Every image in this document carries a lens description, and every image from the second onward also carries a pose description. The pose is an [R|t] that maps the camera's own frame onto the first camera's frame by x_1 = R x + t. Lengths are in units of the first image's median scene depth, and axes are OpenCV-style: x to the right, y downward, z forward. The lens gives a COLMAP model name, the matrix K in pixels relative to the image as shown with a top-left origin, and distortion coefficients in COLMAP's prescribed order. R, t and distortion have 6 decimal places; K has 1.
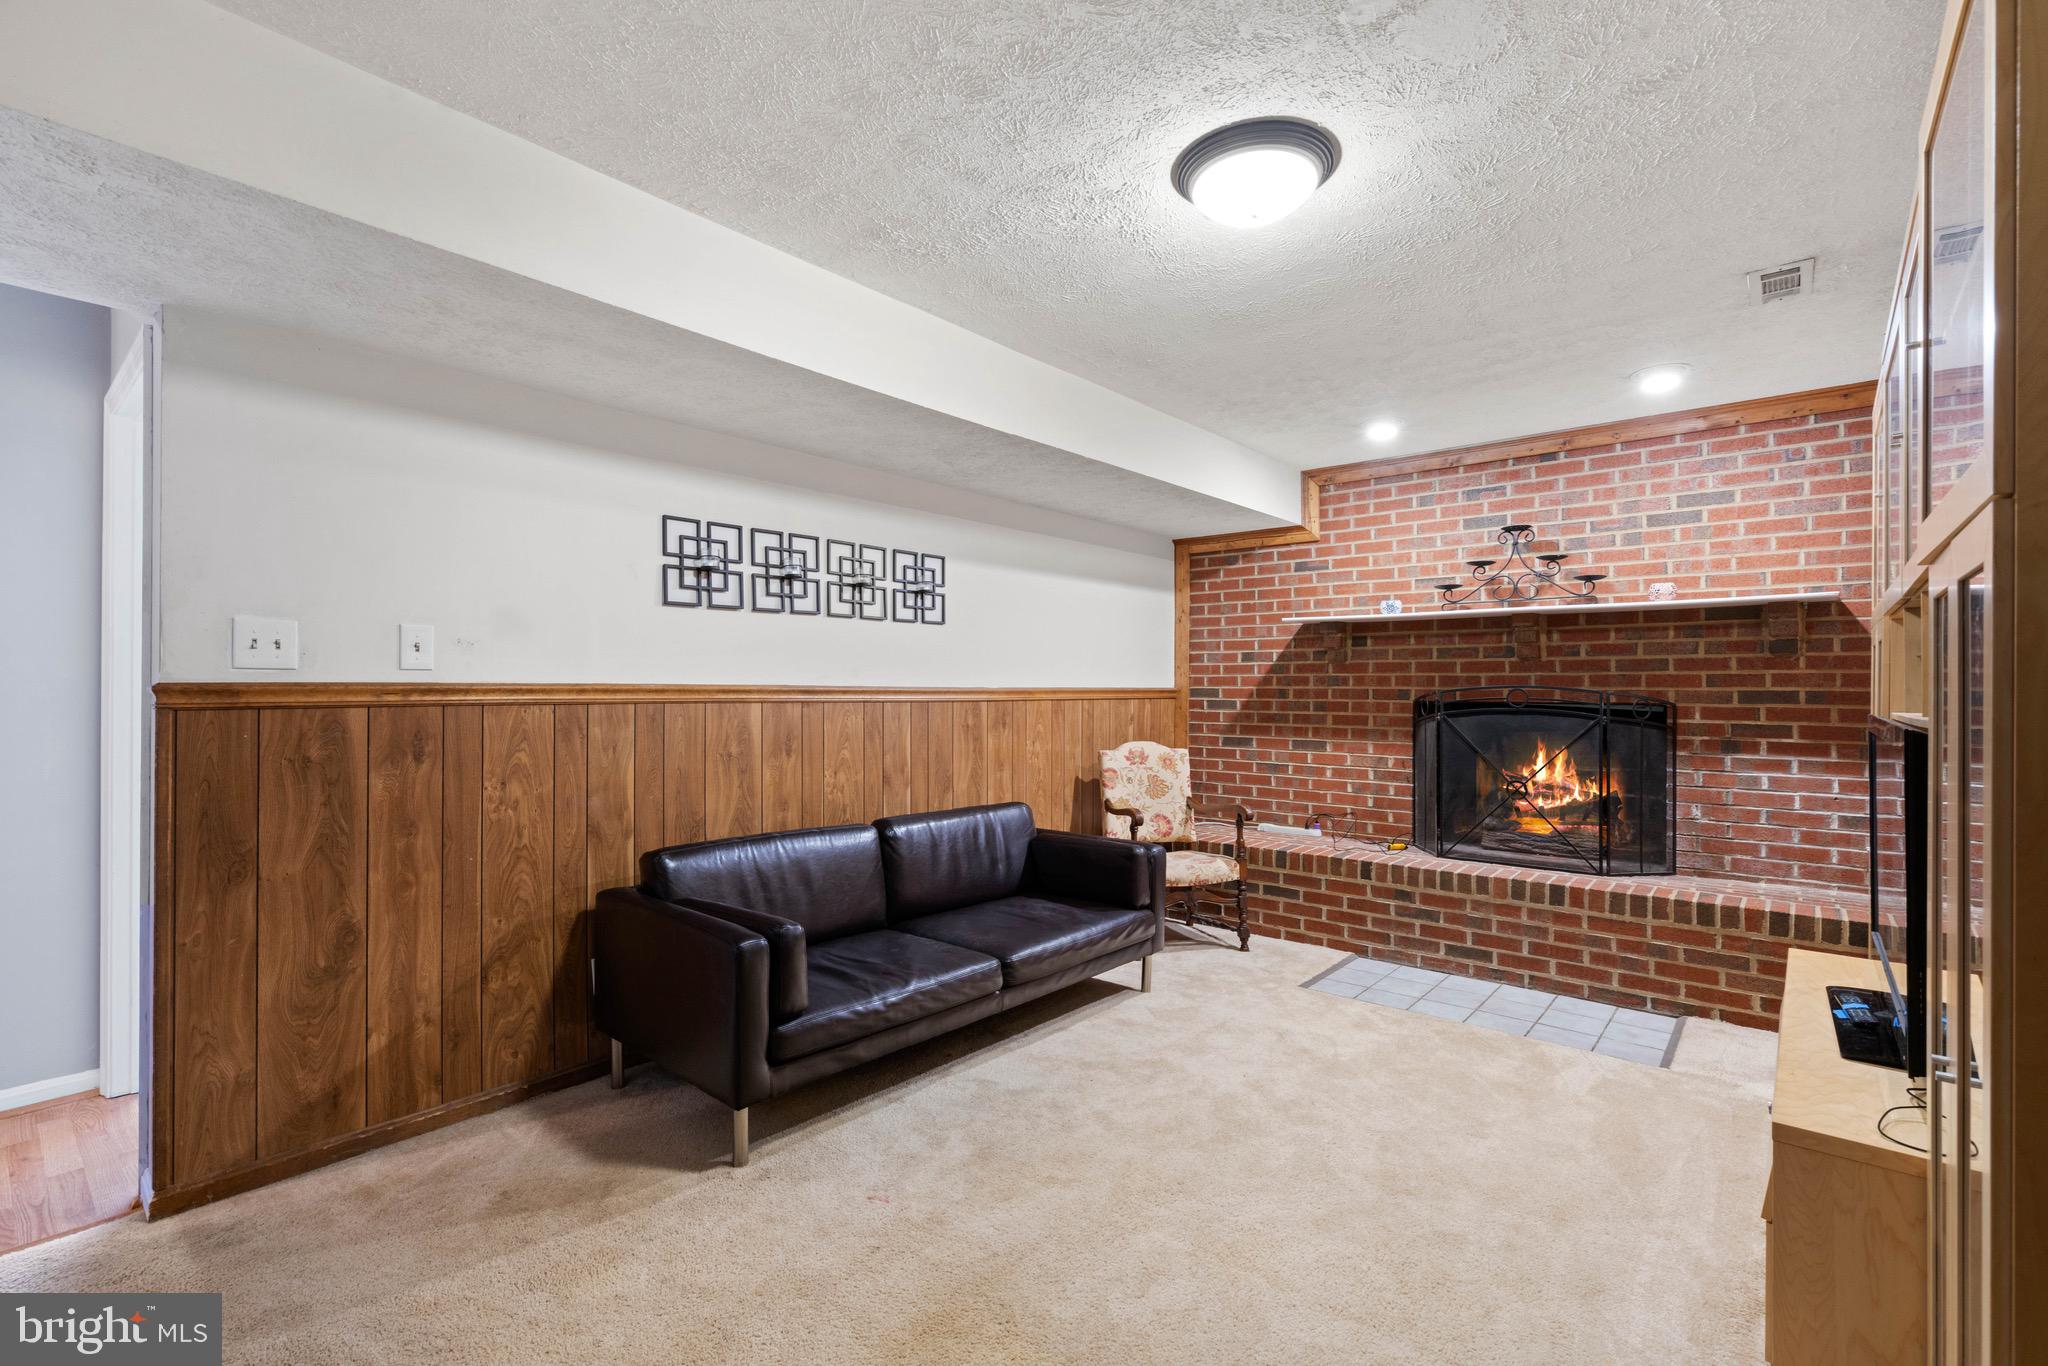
lens RADIAL K [[929.9, 0, 1024.0], [0, 929.9, 683.0], [0, 0, 1]] dist [-0.001501, 0.000283]
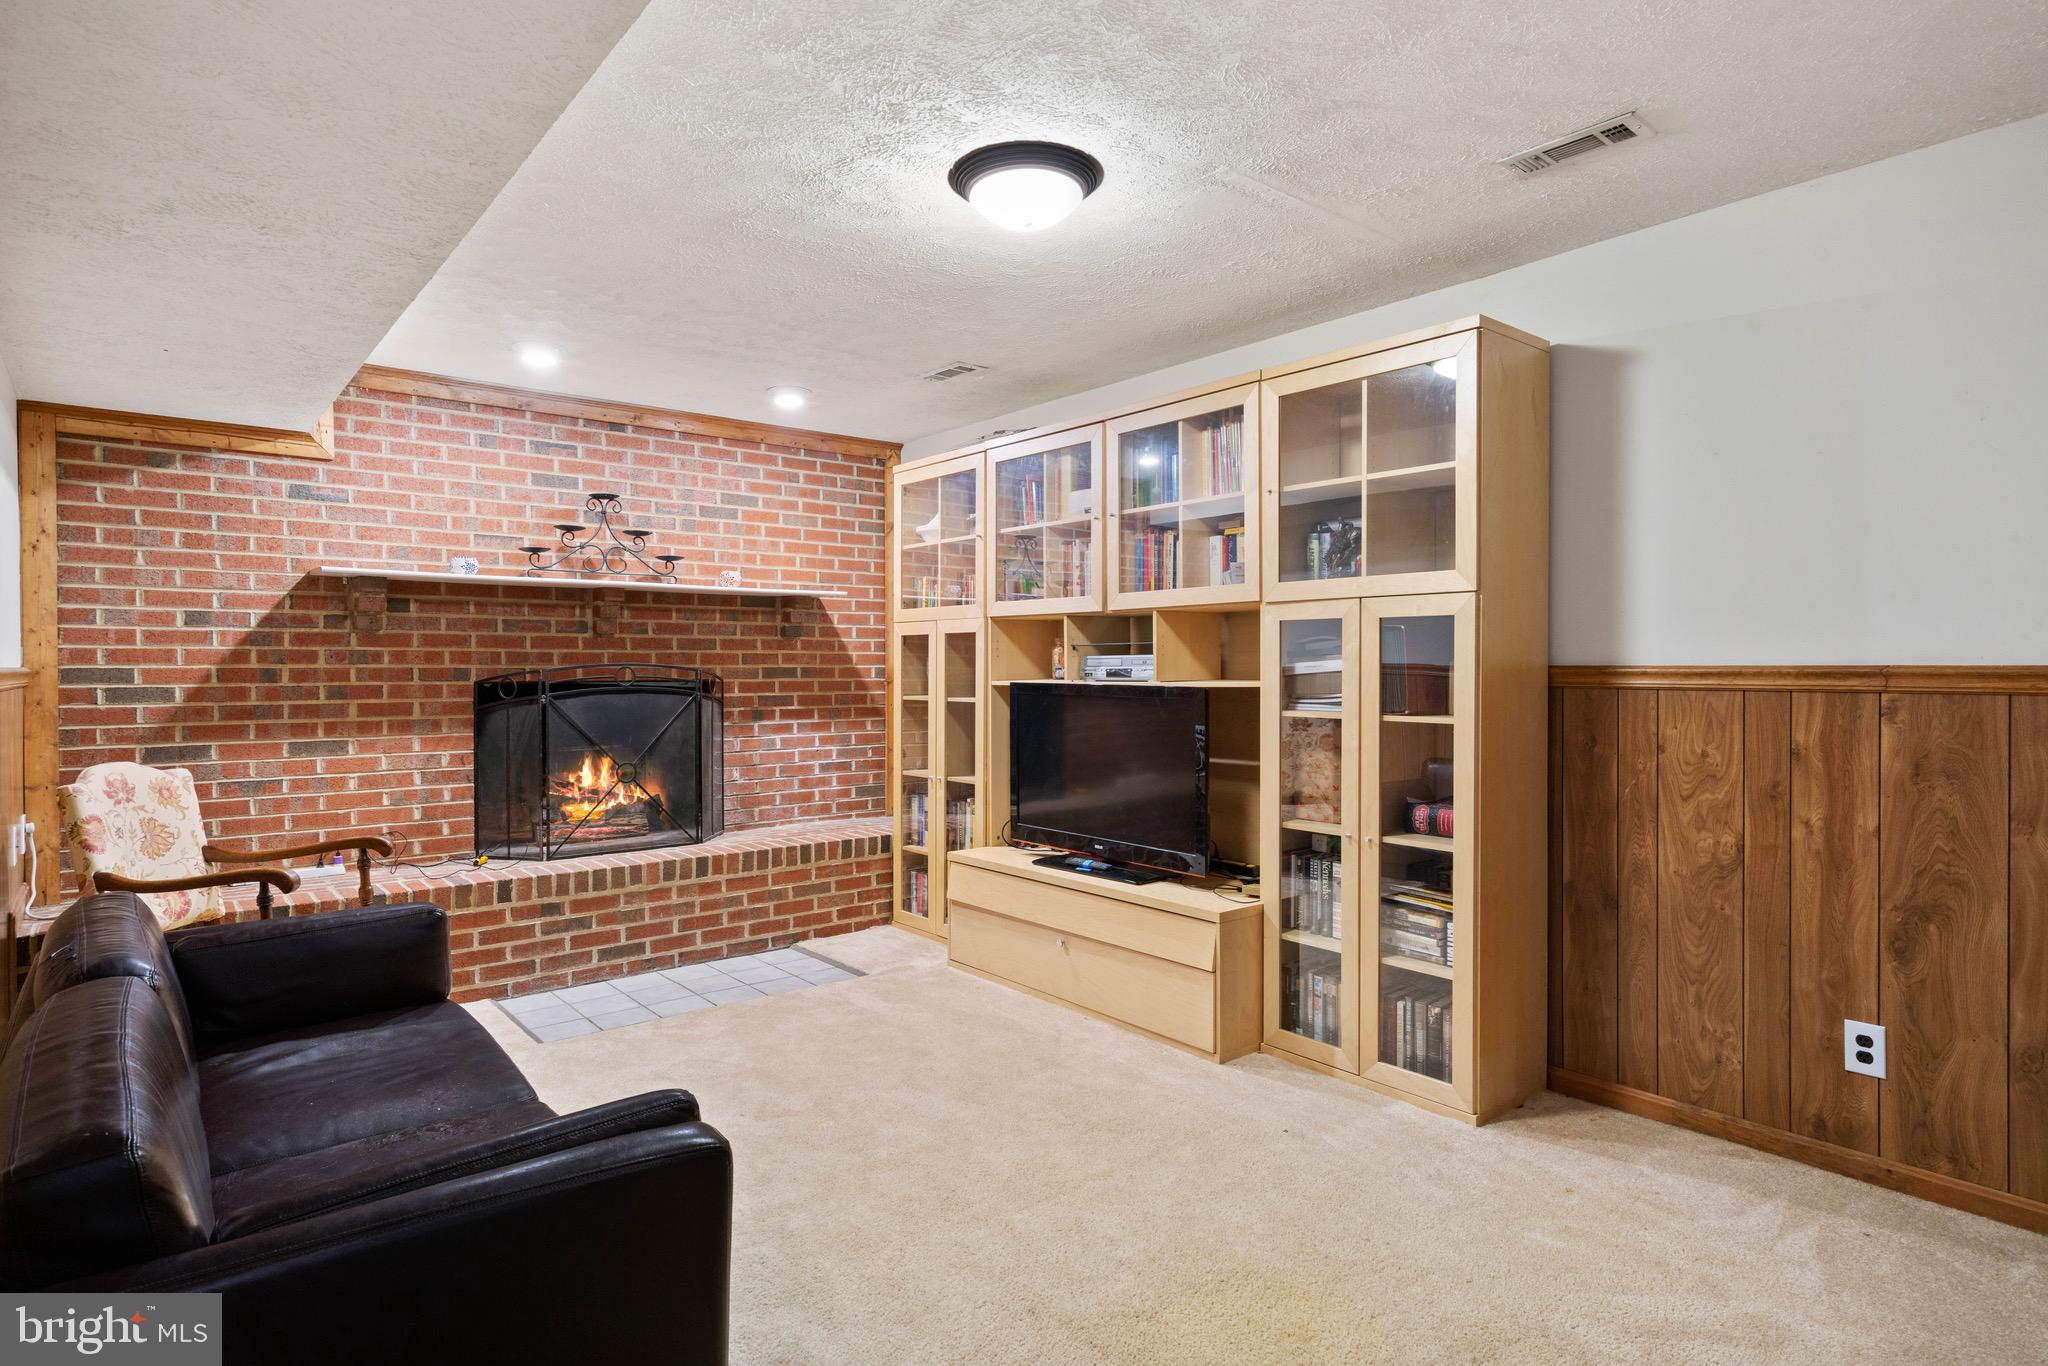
lens RADIAL K [[1090.3, 0, 1026.2], [0, 1090.3, 672.2], [0, 0, 1]] dist [-0.001108, -0.000496]
pose [[0.168844, -0.009354, 0.985598, -0.457826], [-0.003417, 0.999943, 0.010076, -0.000788], [-0.985637, -0.005069, 0.168802, 0.365433]]
